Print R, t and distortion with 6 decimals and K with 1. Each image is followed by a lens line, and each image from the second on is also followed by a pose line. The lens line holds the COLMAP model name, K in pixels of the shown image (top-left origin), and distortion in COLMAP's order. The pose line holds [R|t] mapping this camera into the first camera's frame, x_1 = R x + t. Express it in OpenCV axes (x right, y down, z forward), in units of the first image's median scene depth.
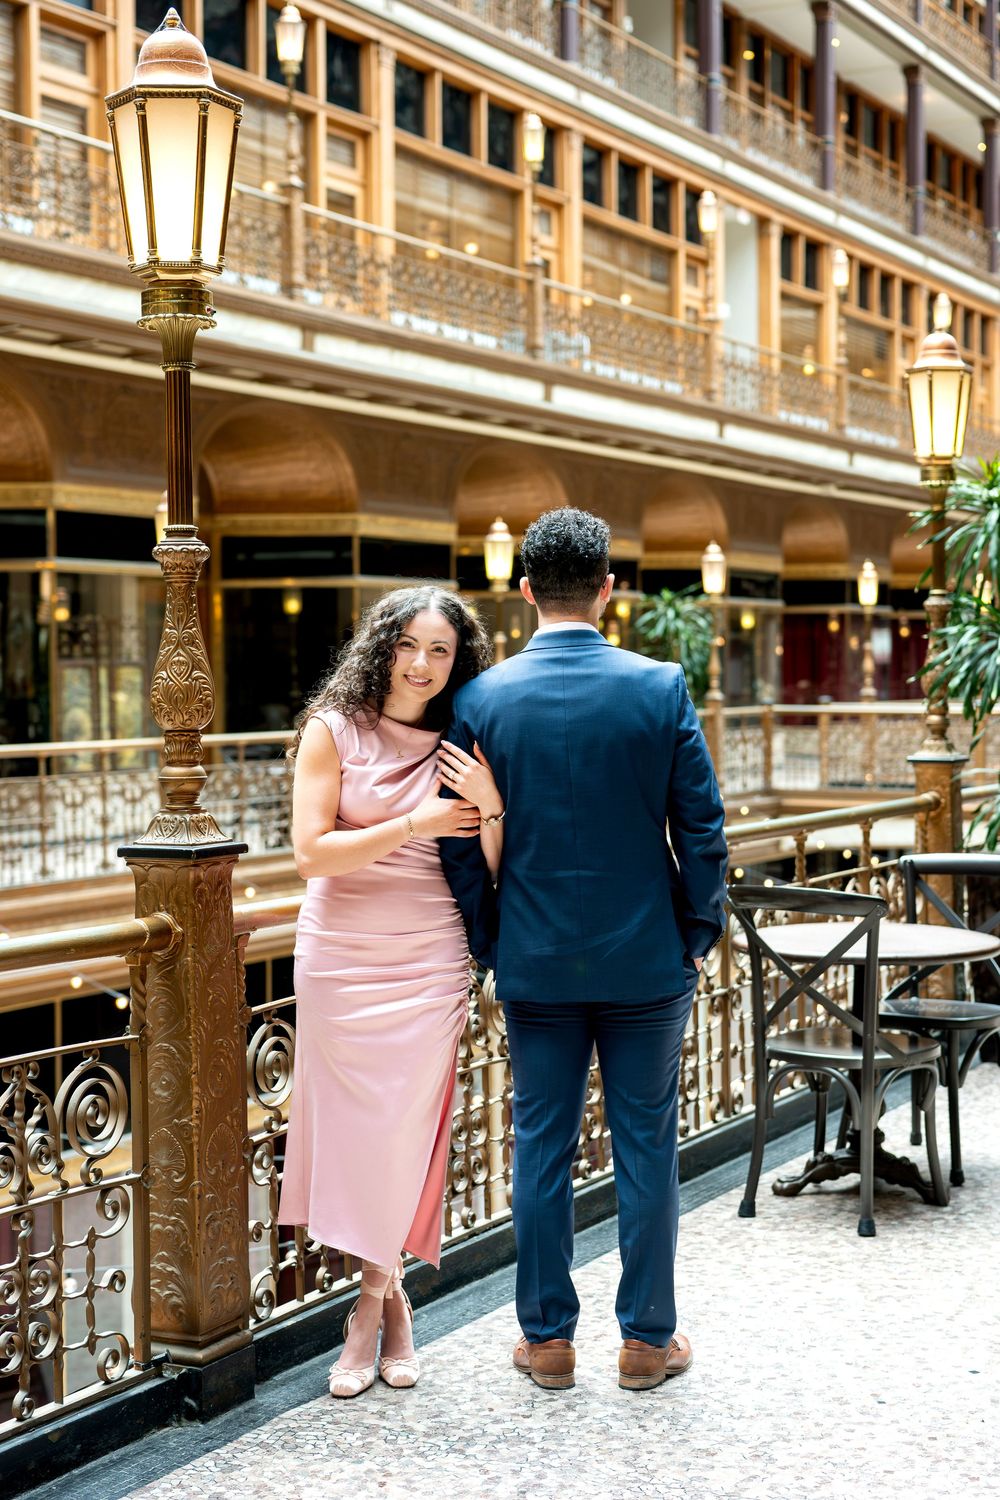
lens RADIAL K [[2220.6, 0, 458.2], [0, 2220.6, 750.8], [0, 0, 1]] dist [-0.001974, 2.866604]
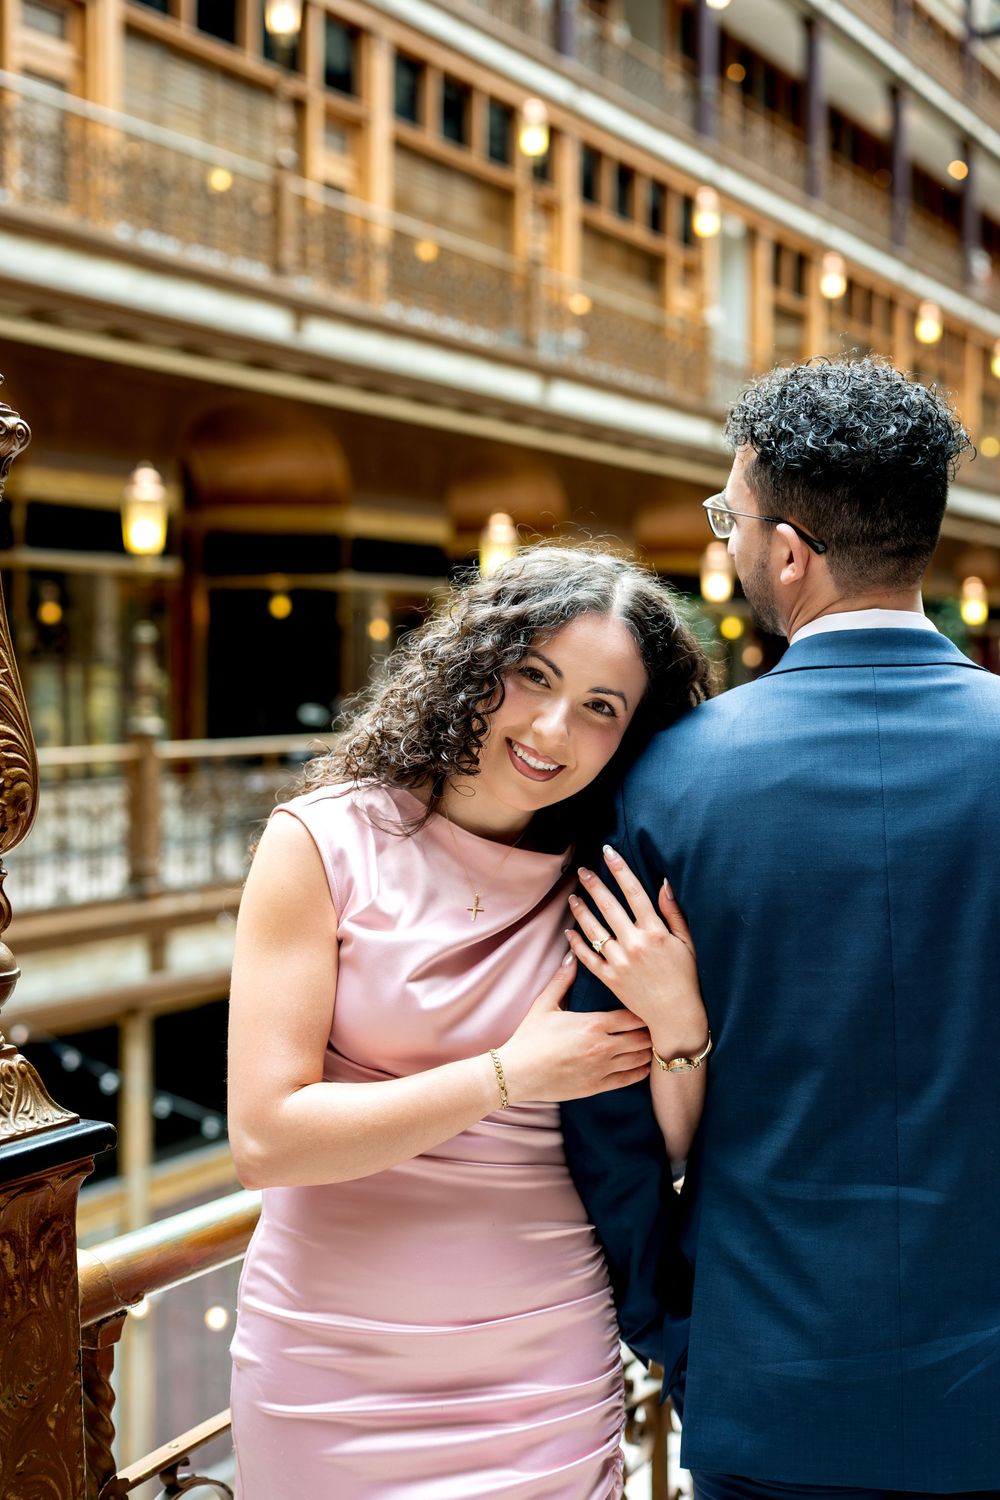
lens RADIAL K [[2056.8, 0, 500.0], [0, 2056.8, 750.0], [0, 0, 1]] dist [0.000516, 0.110327]
pose [[0.999529, 0.006200, 0.030071, -0.006133], [-0.006270, 0.999978, 0.002216, -0.005454], [-0.030056, -0.002403, 0.999545, 0.110144]]
